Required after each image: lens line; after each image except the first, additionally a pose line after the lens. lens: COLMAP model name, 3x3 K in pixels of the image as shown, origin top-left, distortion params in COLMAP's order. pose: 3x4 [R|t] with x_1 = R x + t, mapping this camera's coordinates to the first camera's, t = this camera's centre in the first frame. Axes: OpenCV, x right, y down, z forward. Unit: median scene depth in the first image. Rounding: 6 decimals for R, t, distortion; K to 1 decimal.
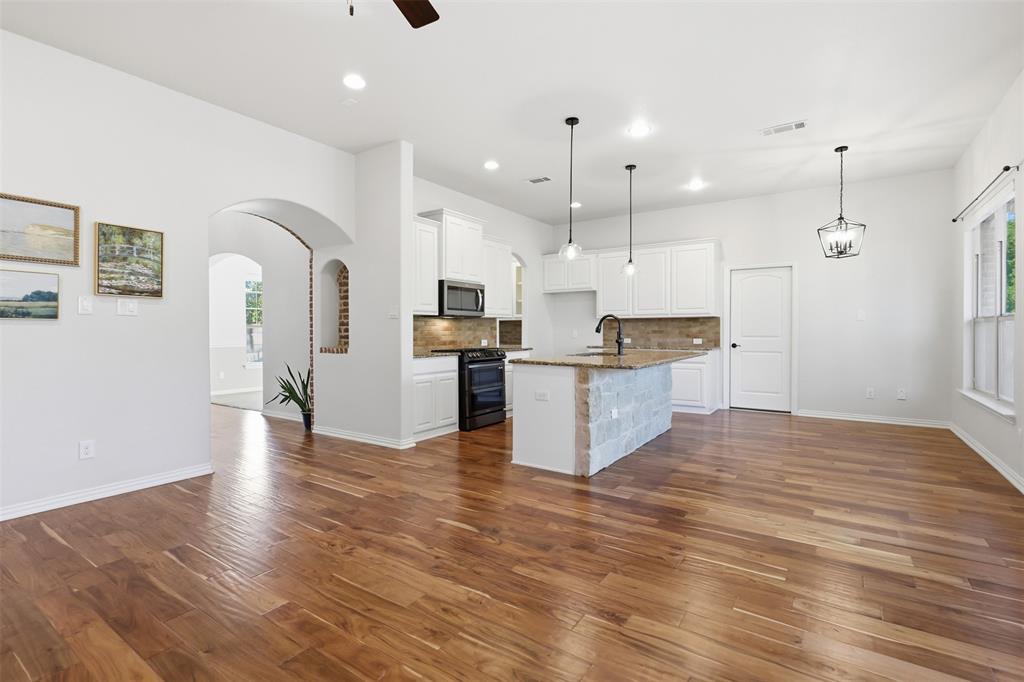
lens RADIAL K [[482.8, 0, 511.6], [0, 482.8, 337.9], [0, 0, 1]] dist [-0.003402, -0.000990]
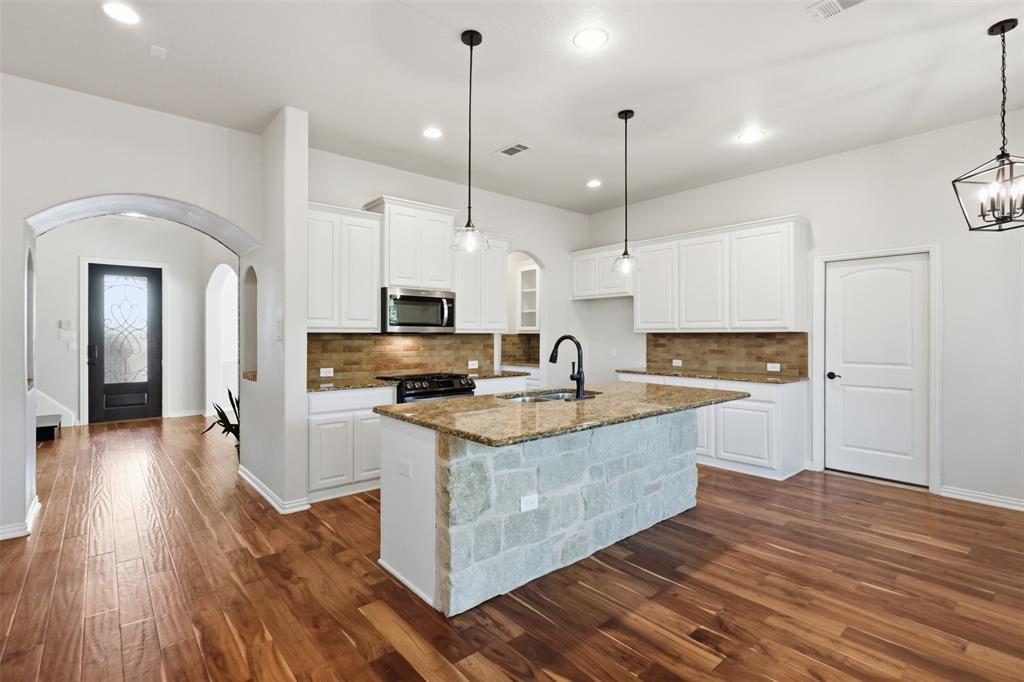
lens RADIAL K [[482.8, 0, 510.5], [0, 482.8, 336.2], [0, 0, 1]] dist [-0.003402, -0.000990]
pose [[0.964055, 0.003512, -0.265681, 0.240988], [-0.006881, 0.999907, -0.011748, -0.031056], [0.265615, 0.013154, 0.963990, 0.277818]]
